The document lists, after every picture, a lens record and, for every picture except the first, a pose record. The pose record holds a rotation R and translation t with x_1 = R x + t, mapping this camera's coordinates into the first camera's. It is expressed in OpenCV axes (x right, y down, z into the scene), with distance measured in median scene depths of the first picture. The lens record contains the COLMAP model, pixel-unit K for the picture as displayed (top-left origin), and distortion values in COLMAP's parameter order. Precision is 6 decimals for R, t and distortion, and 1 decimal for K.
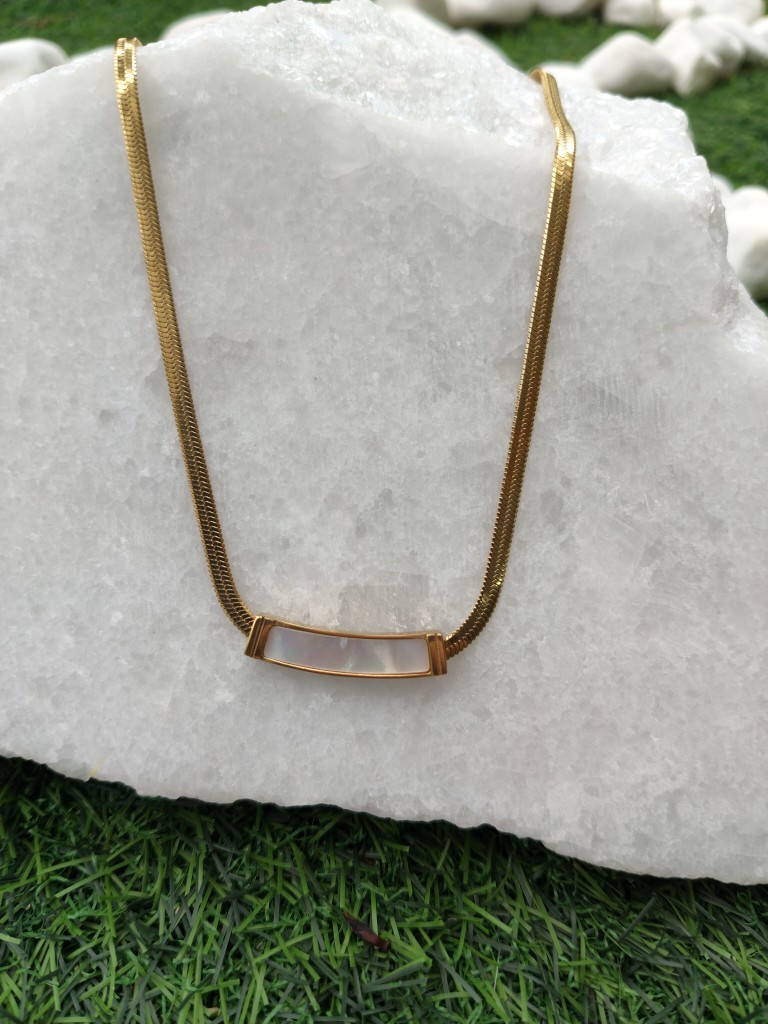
lens RADIAL K [[815.6, 0, 385.2], [0, 815.6, 511.3], [0, 0, 1]] dist [-0.041720, -0.056404]
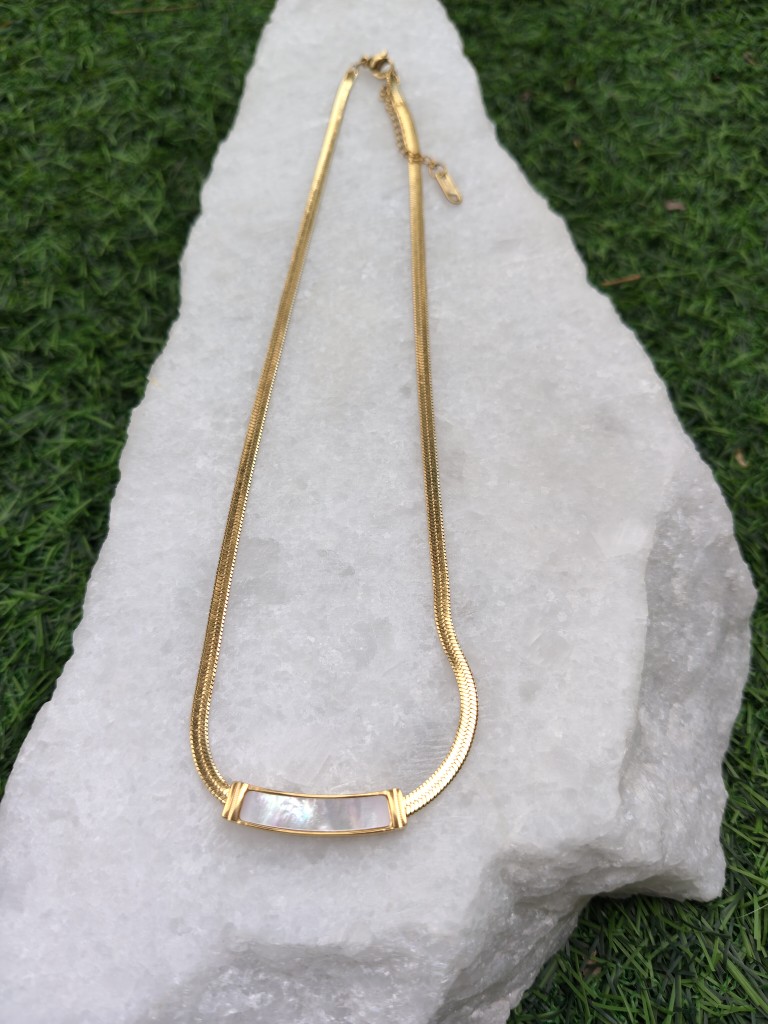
lens RADIAL K [[815.6, 0, 373.5], [0, 815.6, 519.6], [0, 0, 1]] dist [-0.041720, -0.056404]
pose [[0.005463, 0.895980, -0.444060, 0.487297], [-0.999419, -0.010045, -0.032563, -0.015963], [-0.033637, 0.443980, 0.895405, -0.172938]]
